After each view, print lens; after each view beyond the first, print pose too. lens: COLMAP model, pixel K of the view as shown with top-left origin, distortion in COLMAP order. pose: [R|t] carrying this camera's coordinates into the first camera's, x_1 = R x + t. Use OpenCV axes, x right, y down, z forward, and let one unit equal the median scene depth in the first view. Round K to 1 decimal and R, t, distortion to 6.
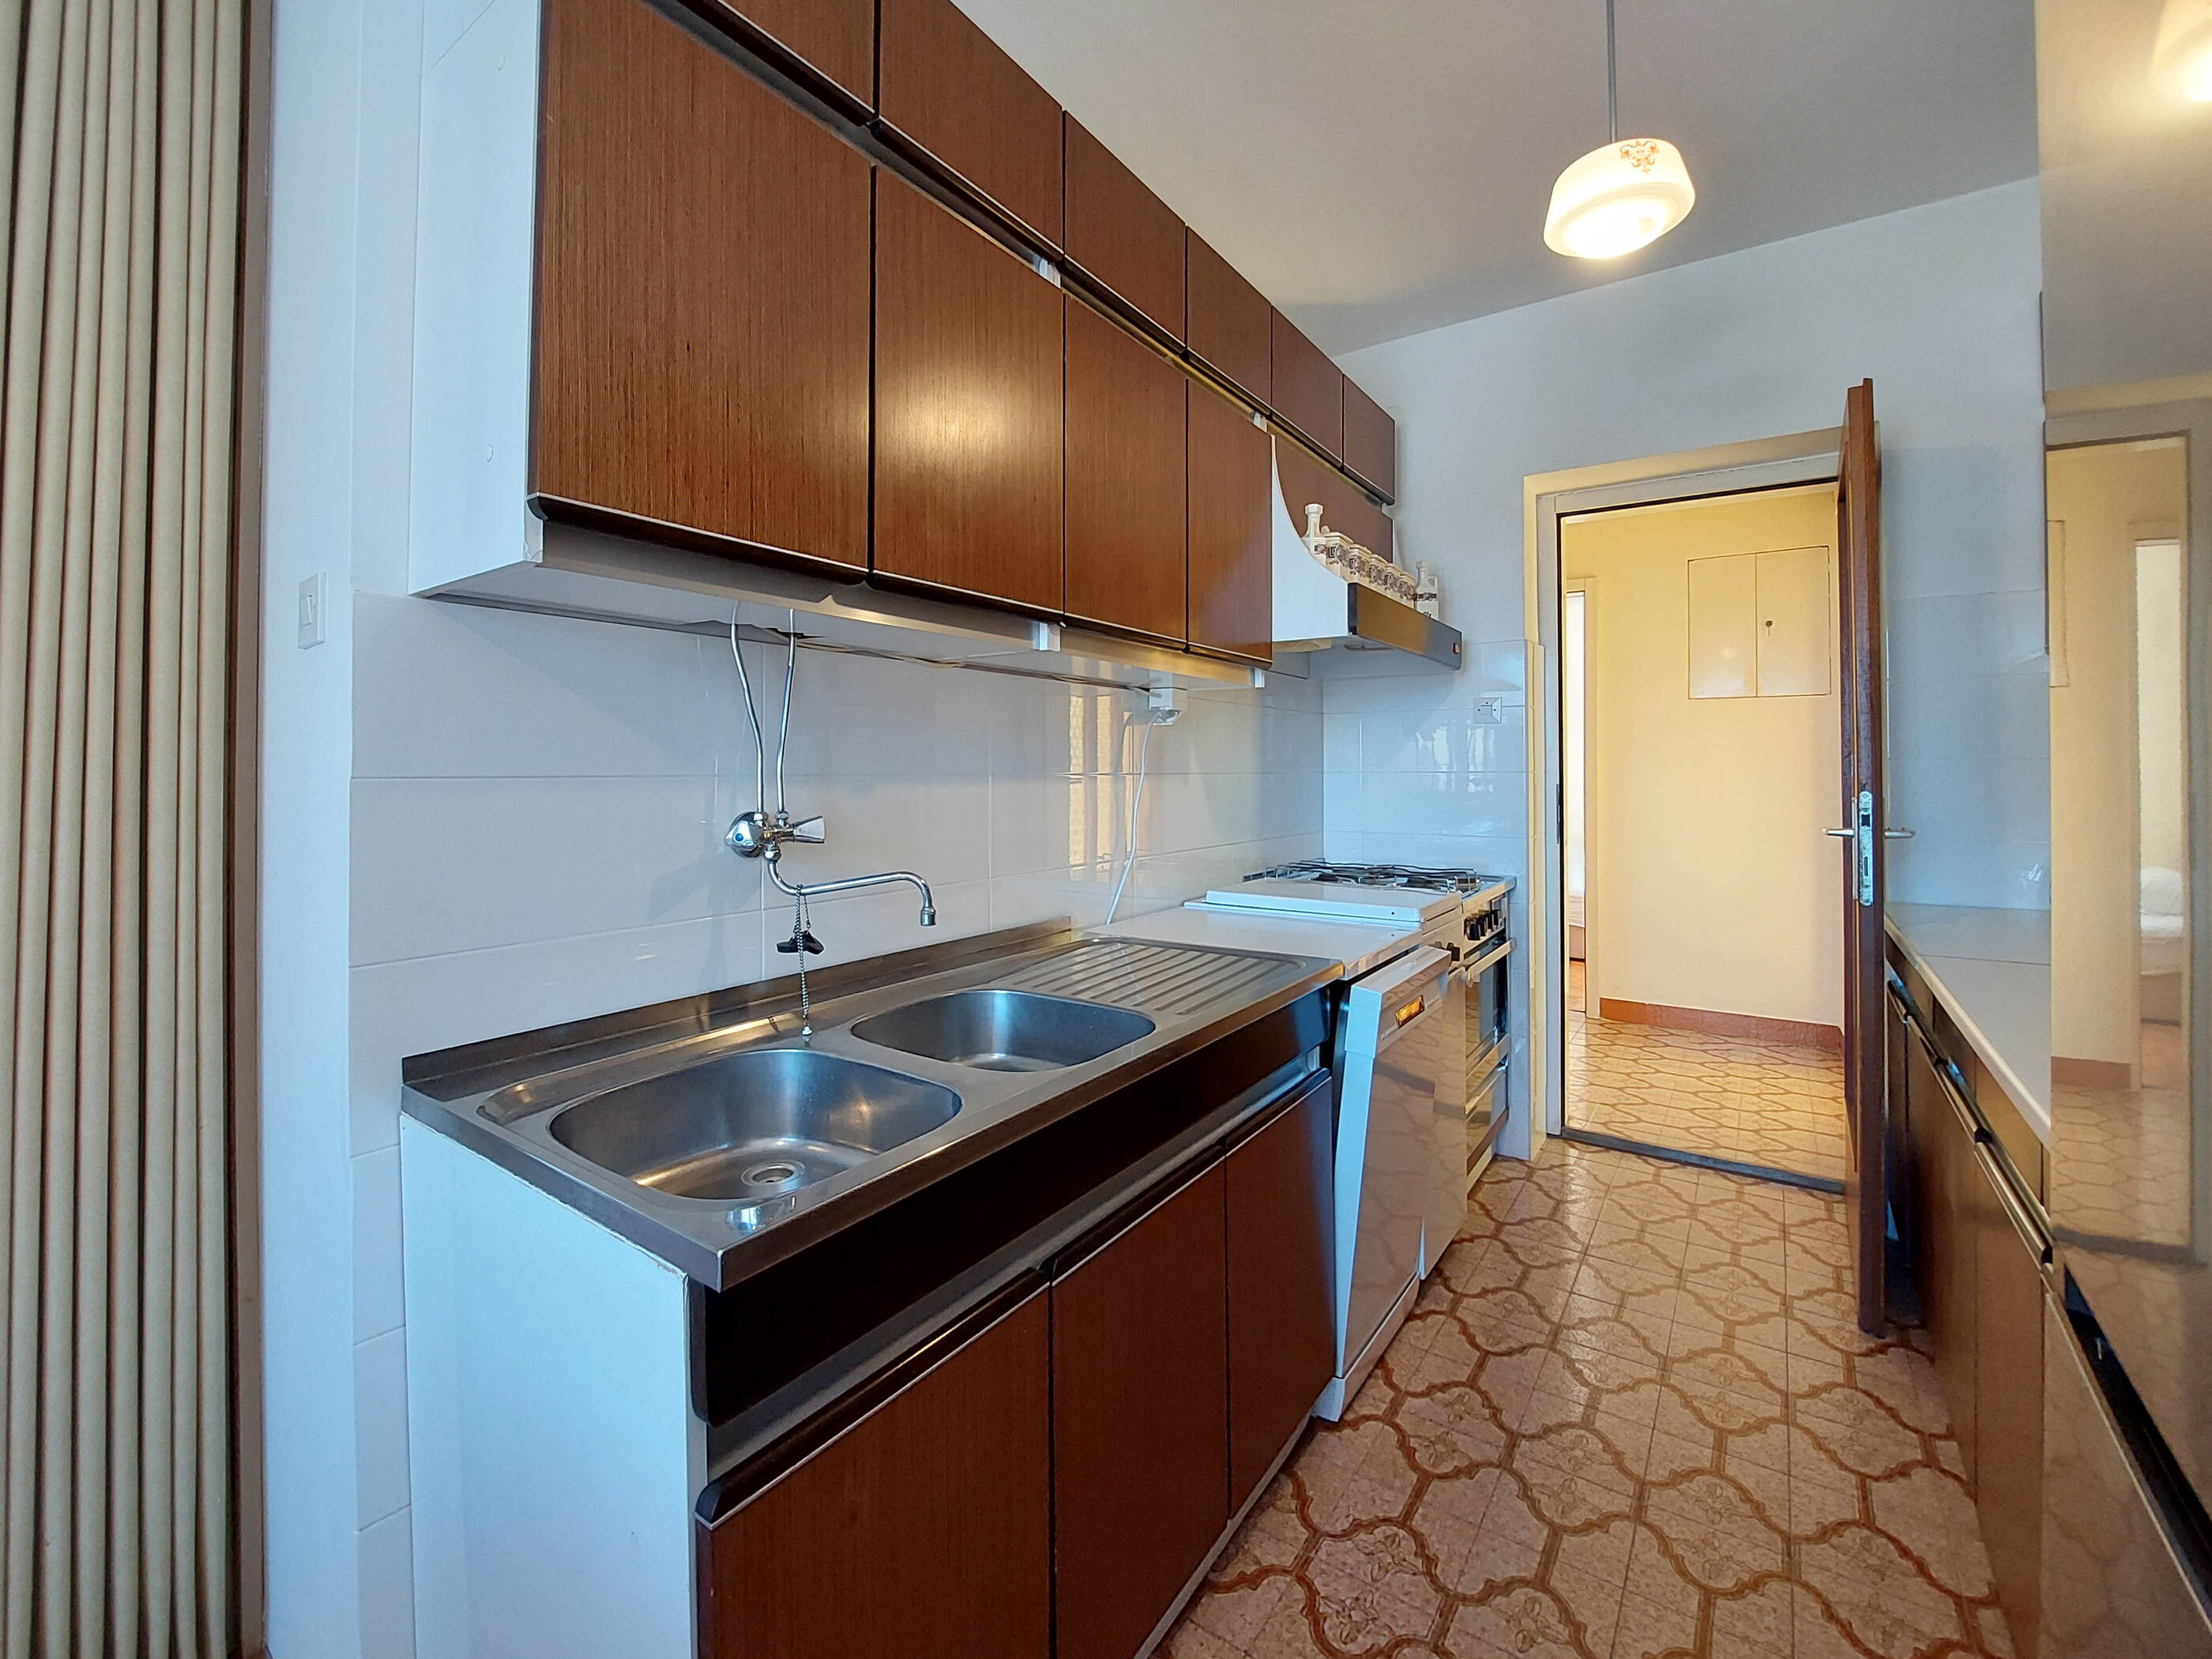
lens RADIAL K [[911.5, 0, 1097.9], [0, 911.5, 745.7], [0, 0, 1]] dist [0.000941, -0.000085]
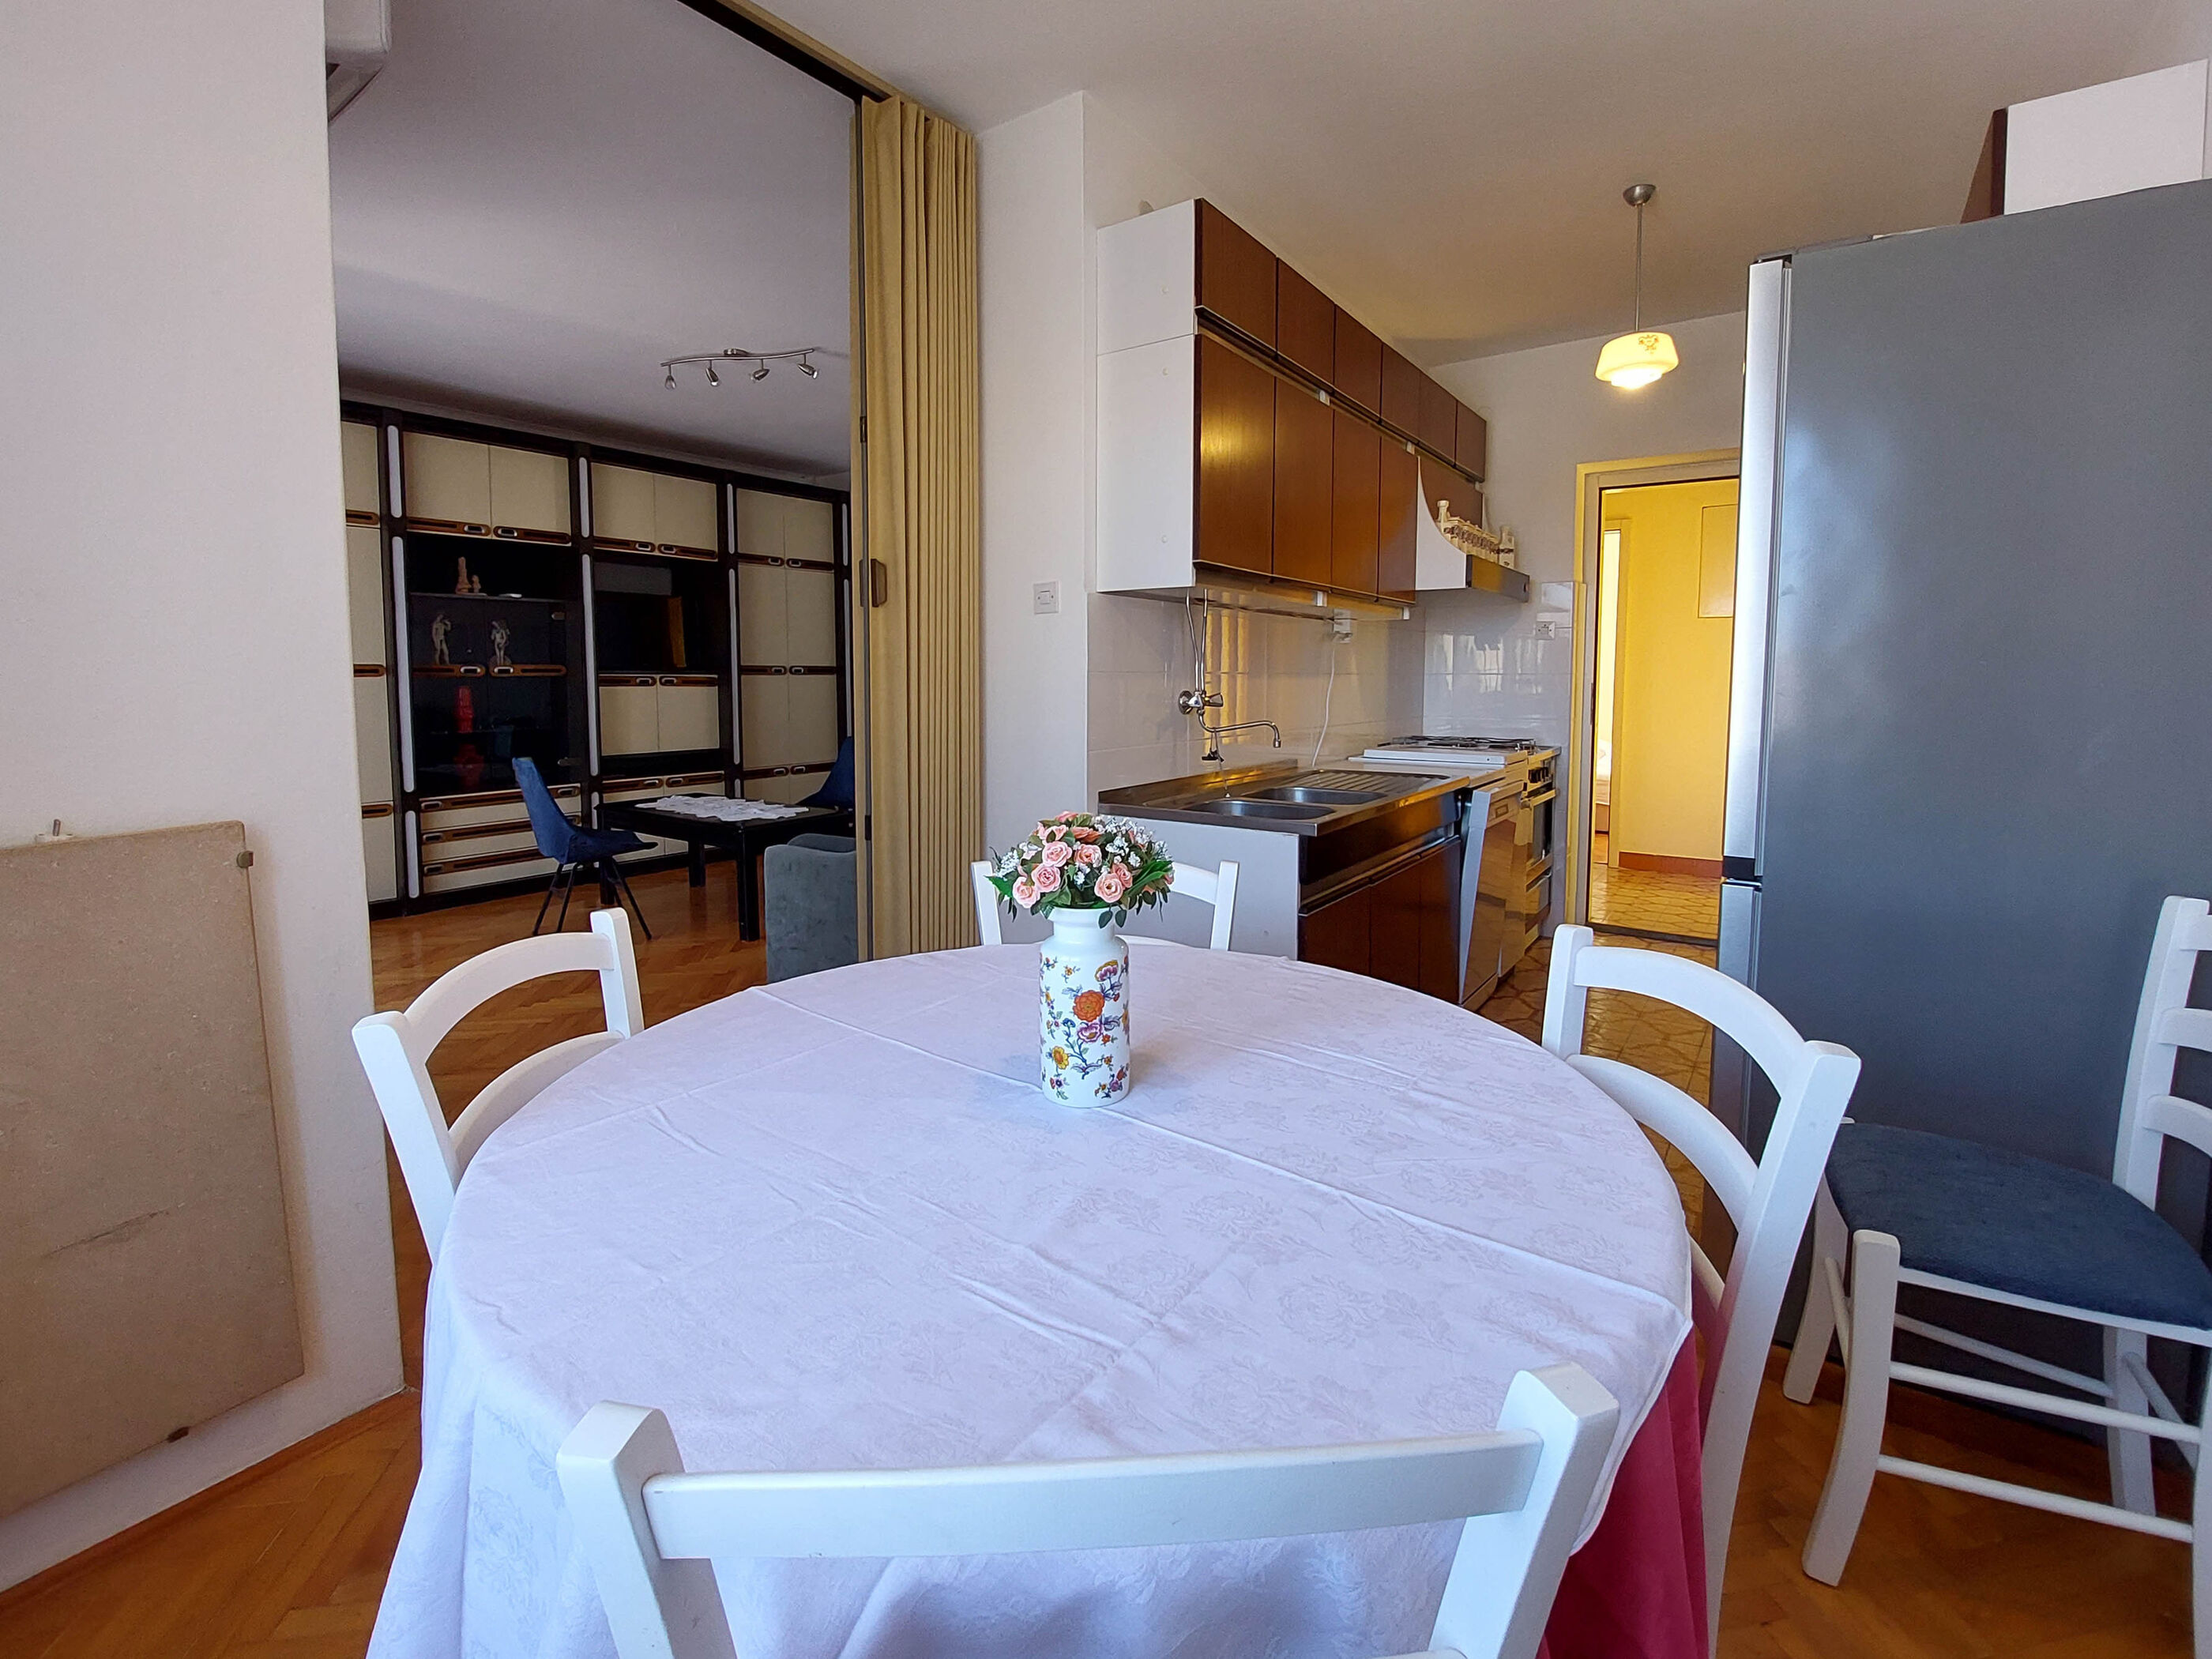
lens RADIAL K [[963.3, 0, 1116.0], [0, 963.3, 729.5], [0, 0, 1]] dist [-0.001787, -0.000084]
pose [[0.999967, 0.000170, 0.008073, -0.309482], [-0.000828, 0.996666, 0.081582, -0.008217], [-0.008032, -0.081586, 0.996634, -0.614722]]
